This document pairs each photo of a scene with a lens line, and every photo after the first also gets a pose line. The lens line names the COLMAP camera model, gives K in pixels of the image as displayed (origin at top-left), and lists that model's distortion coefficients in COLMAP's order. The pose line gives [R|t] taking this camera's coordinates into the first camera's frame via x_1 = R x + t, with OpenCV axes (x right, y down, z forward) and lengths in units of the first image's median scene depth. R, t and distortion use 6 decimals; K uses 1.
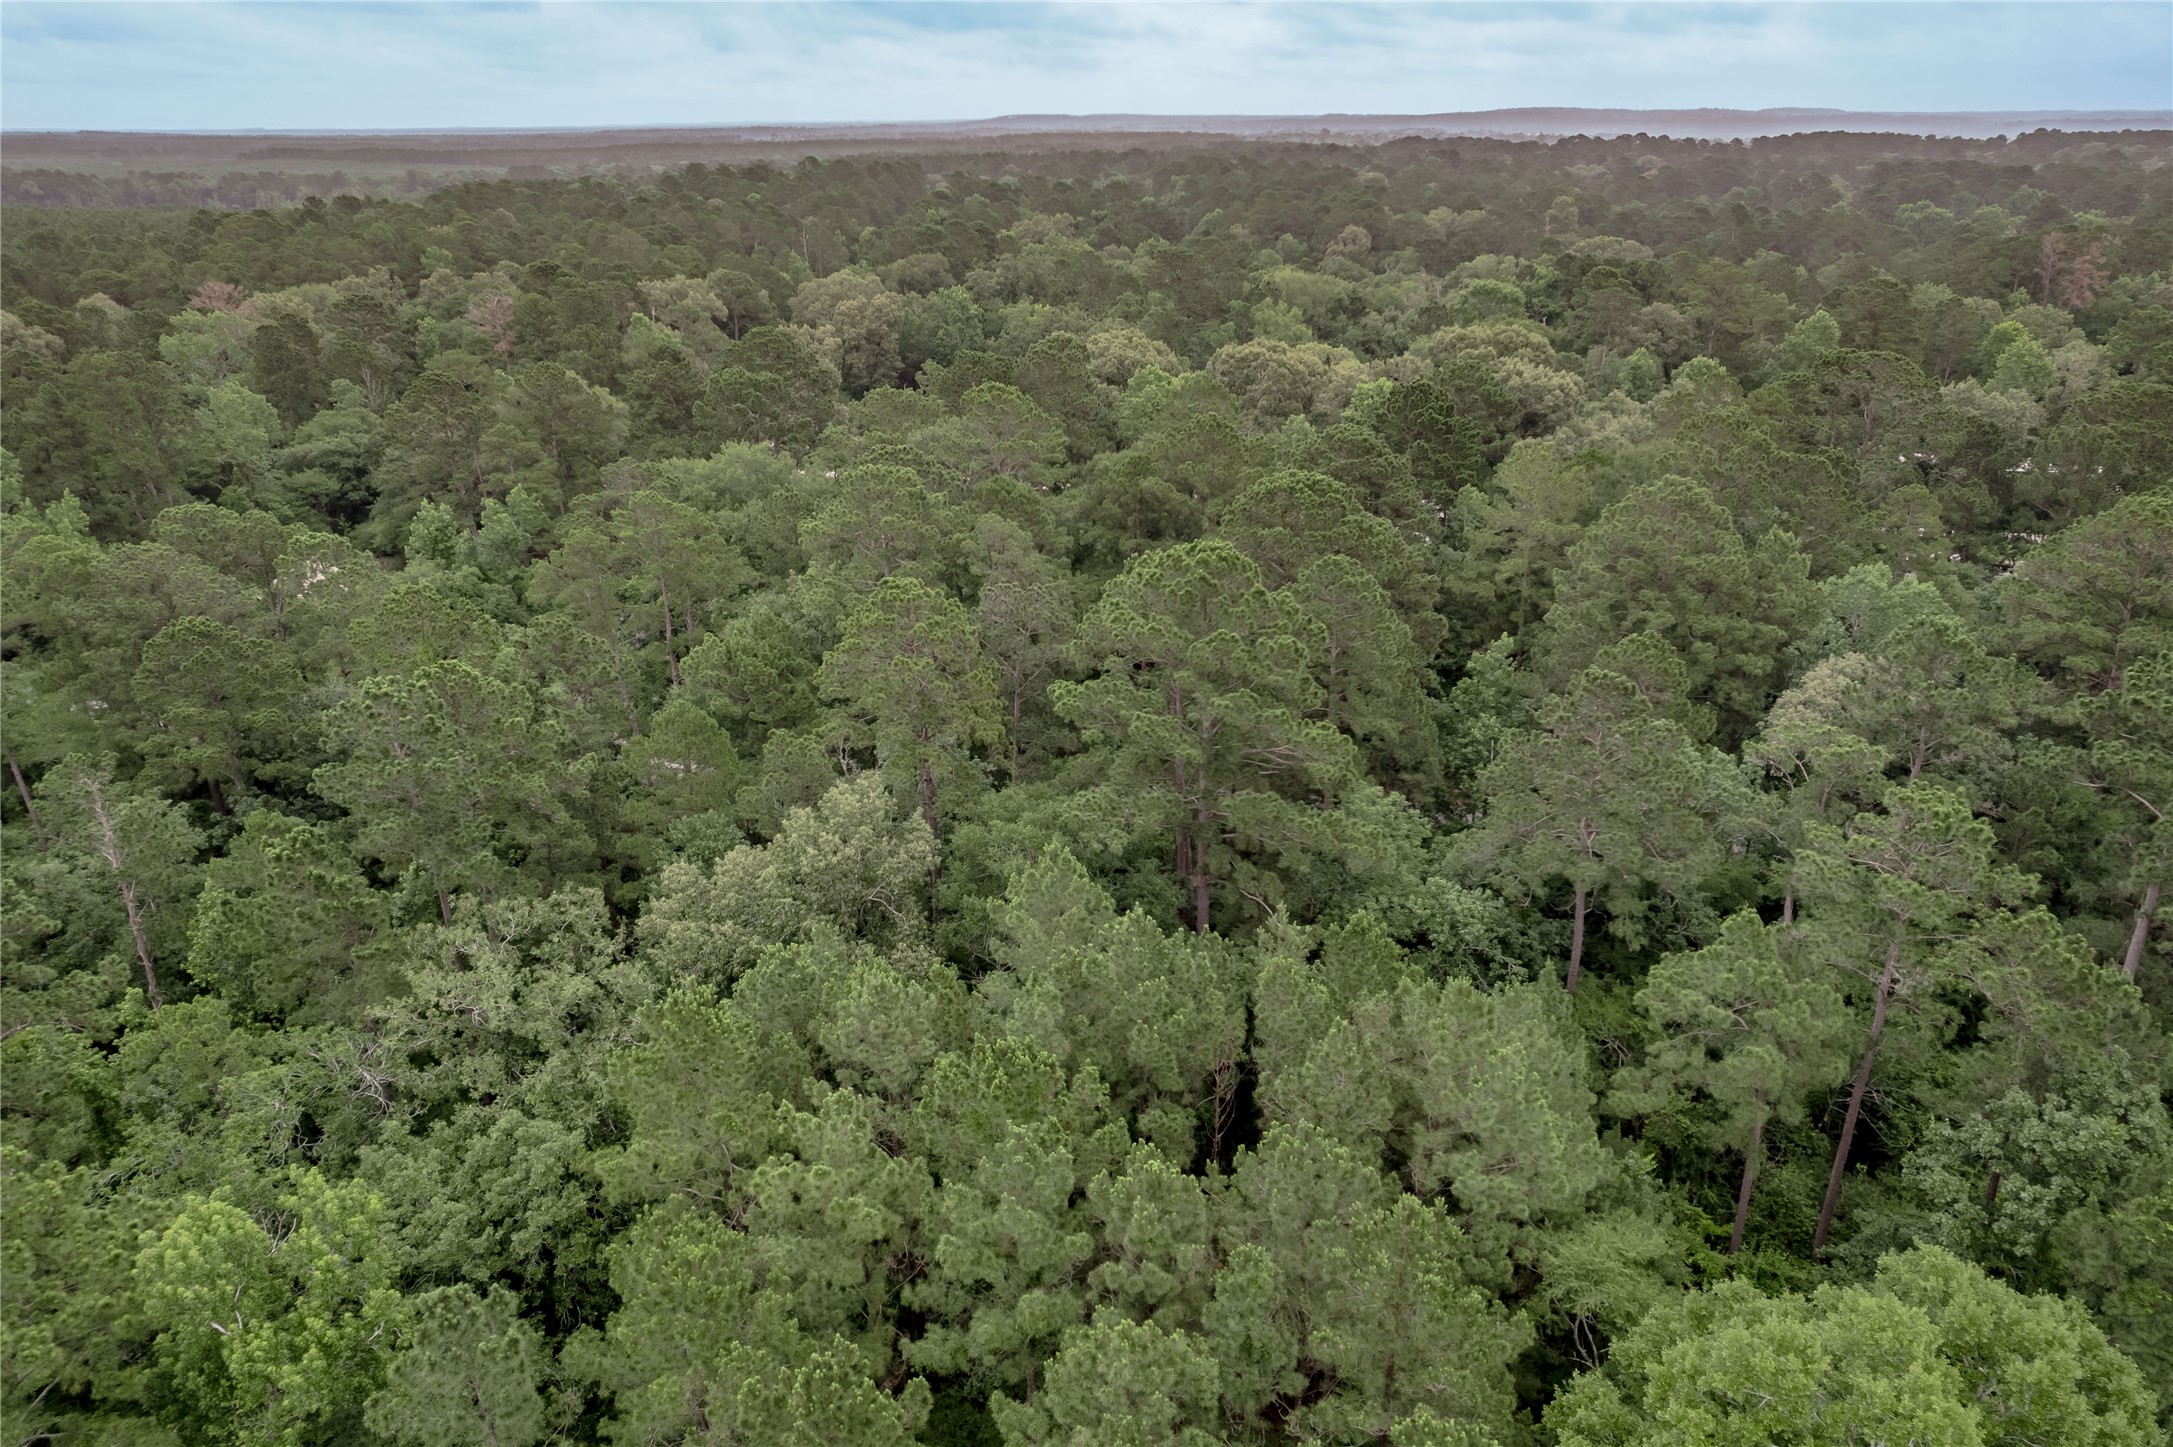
lens RADIAL K [[1400.5, 0, 1087.0], [0, 1400.5, 719.6], [0, 0, 1]] dist [-0.080562, 0.074794]
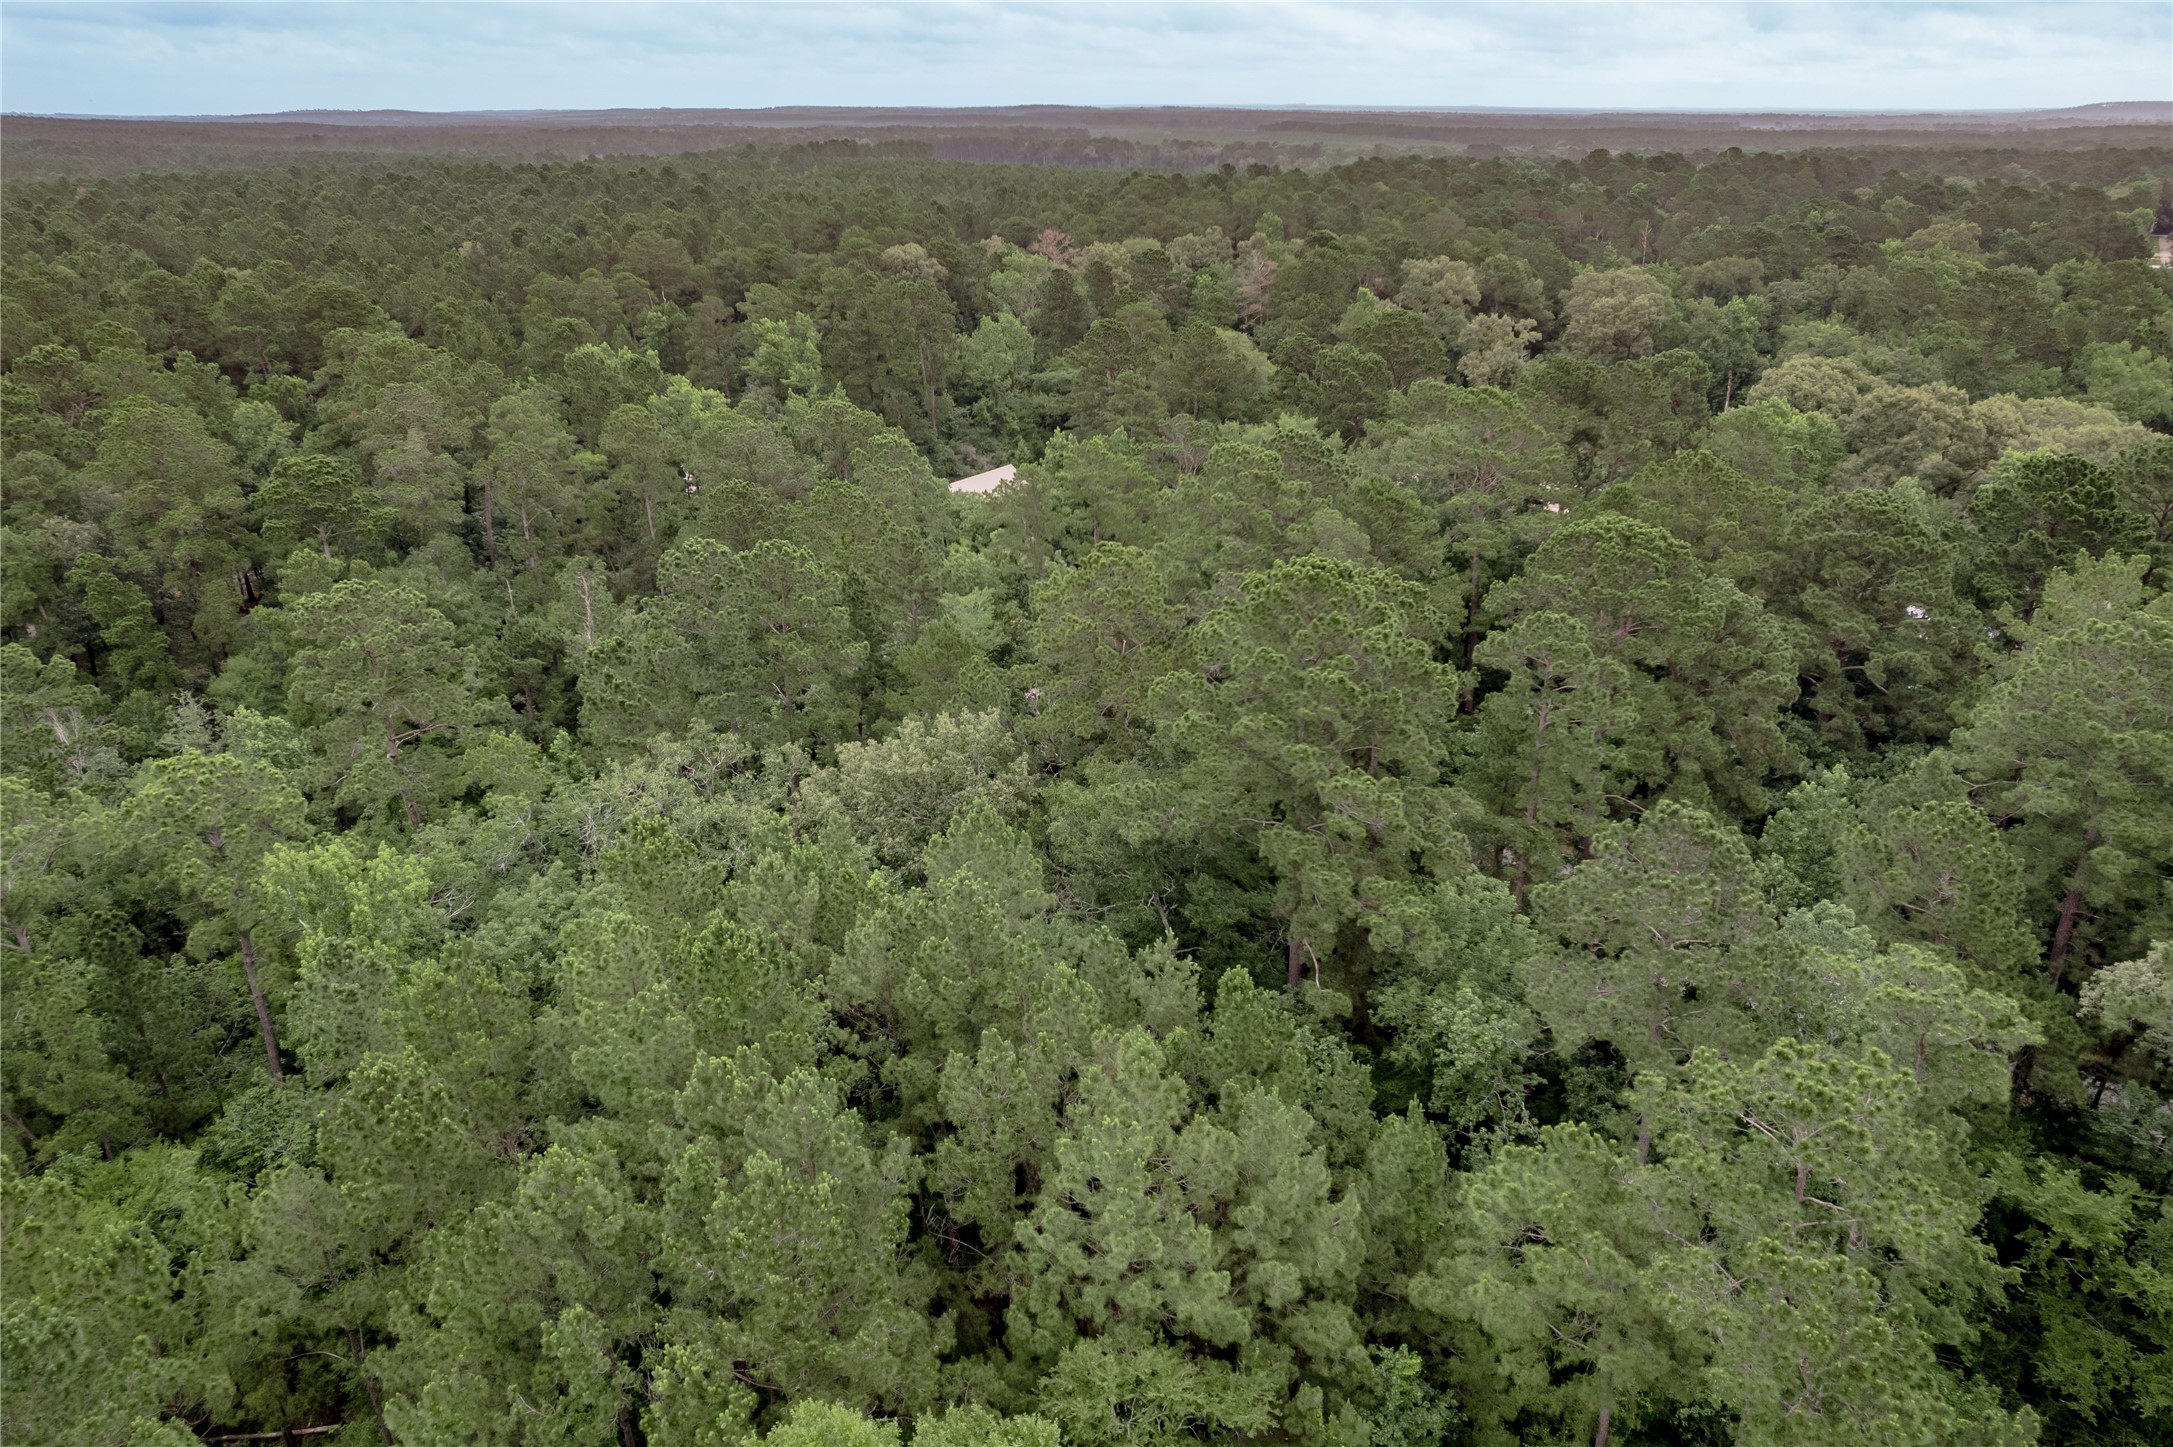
lens RADIAL K [[1409.7, 0, 1087.7], [0, 1409.7, 722.9], [0, 0, 1]] dist [-0.081443, 0.076247]
pose [[0.796053, 0.251670, -0.550420, 0.481929], [-0.245899, 0.965489, 0.085818, -0.058565], [0.553022, 0.067032, 0.830466, 0.133017]]
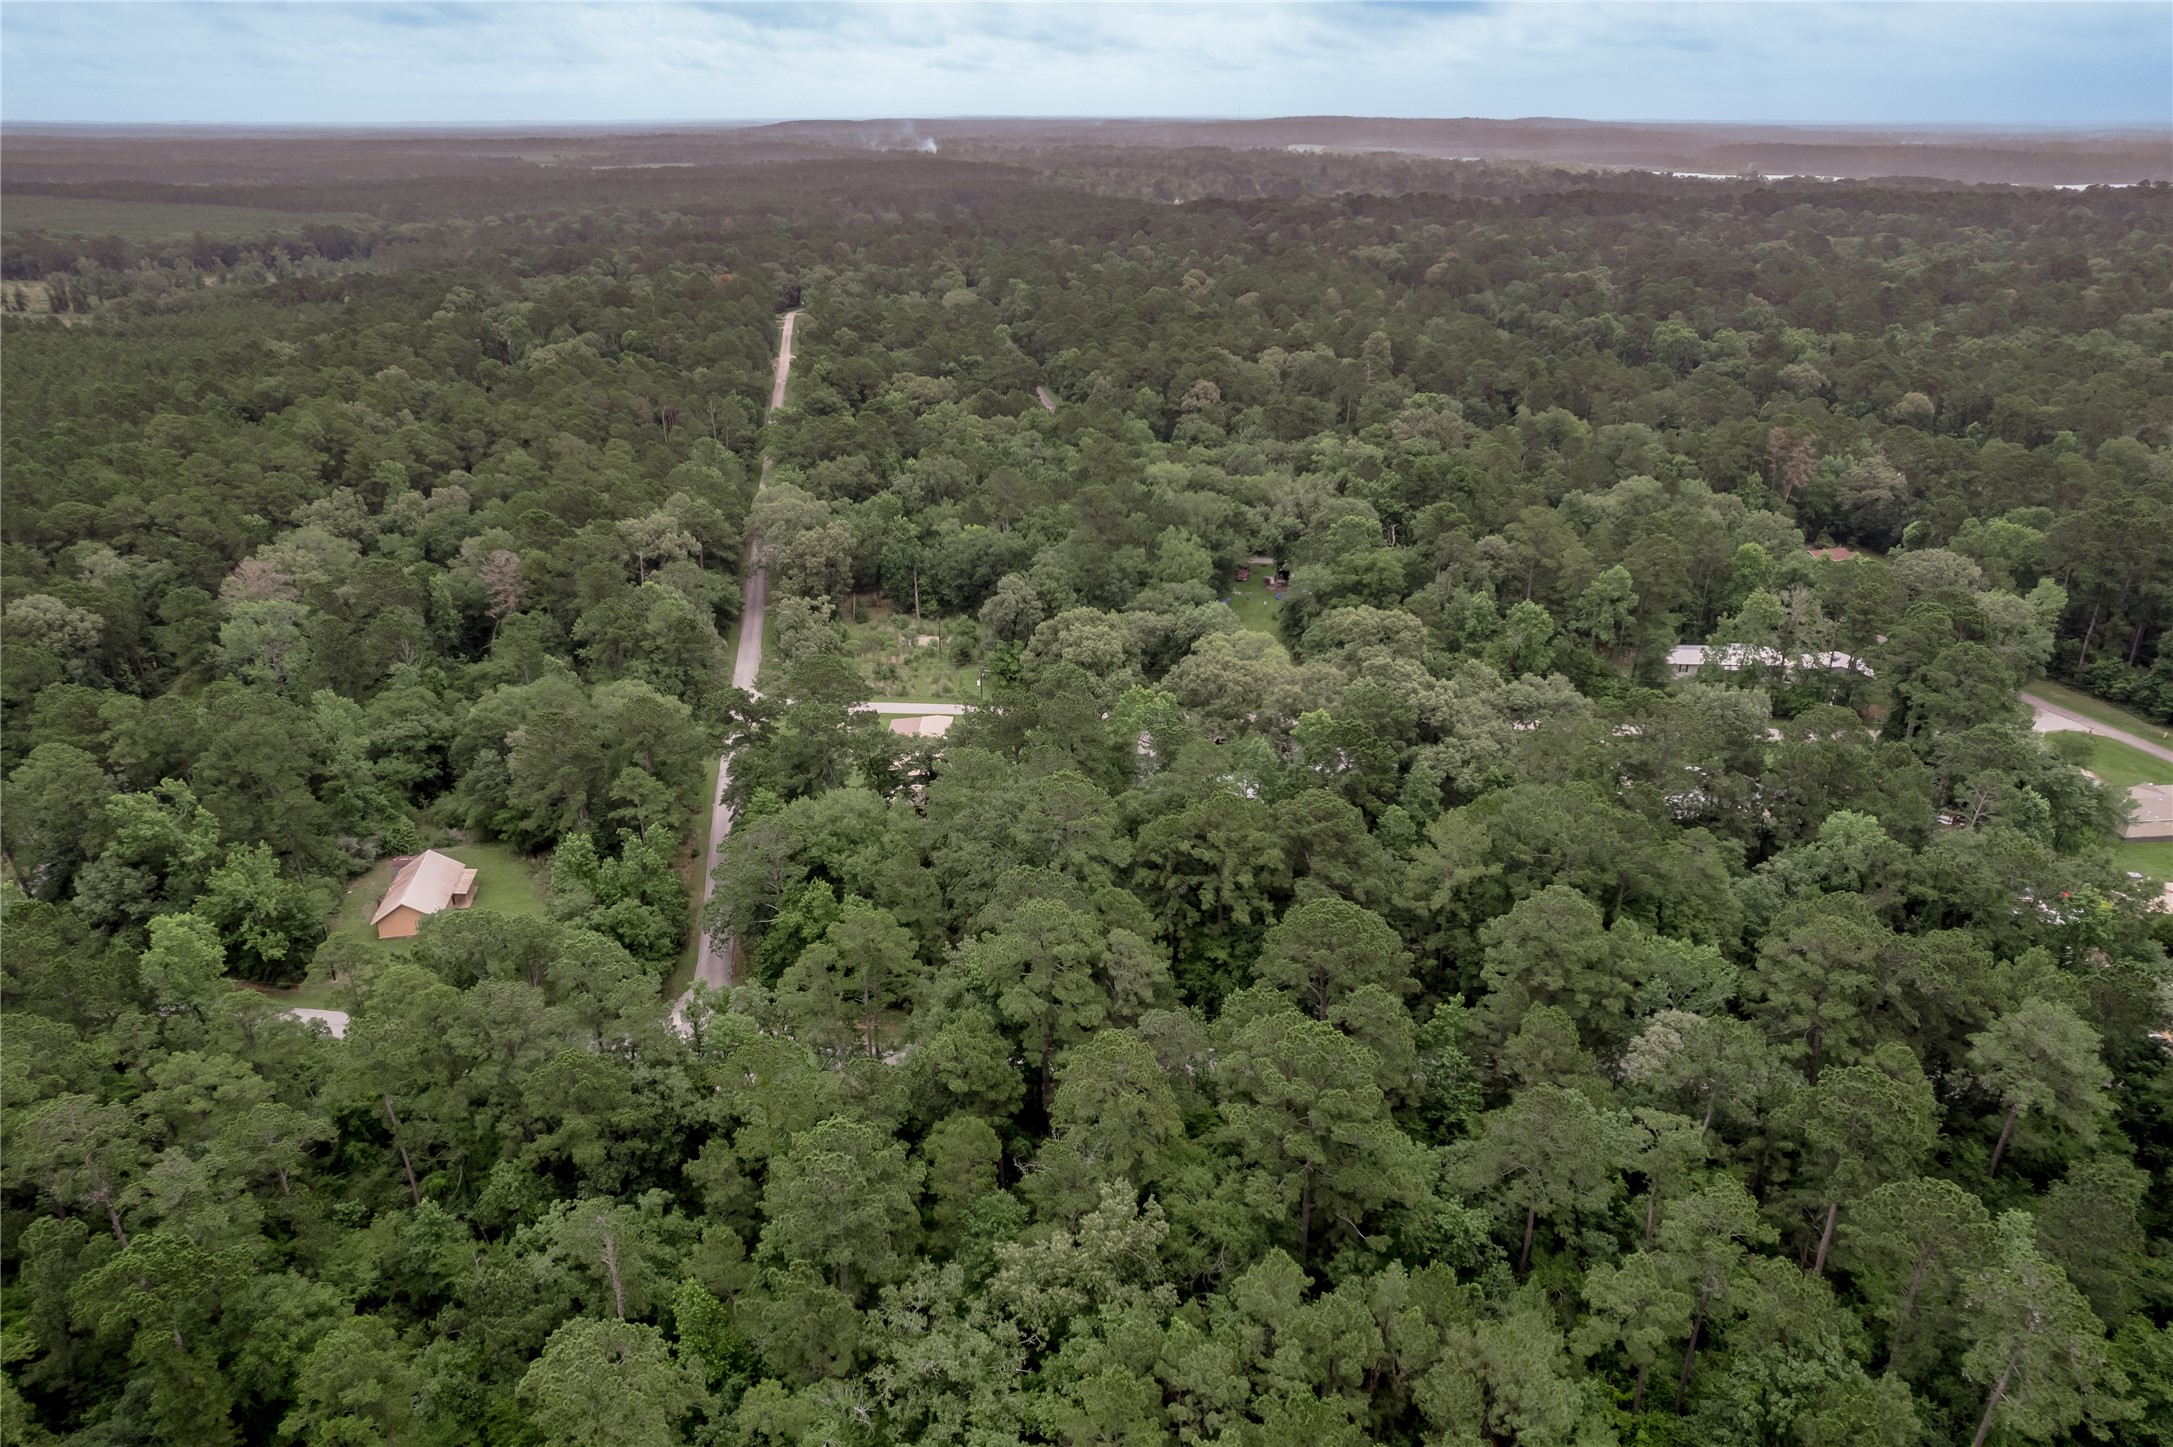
lens RADIAL K [[1400.5, 0, 1087.0], [0, 1400.5, 719.6], [0, 0, 1]] dist [-0.080562, 0.074794]
pose [[0.989203, -0.054849, 0.135900, -0.375030], [0.054290, 0.998495, 0.007818, -0.495639], [-0.136125, -0.000356, 0.990692, -0.590383]]
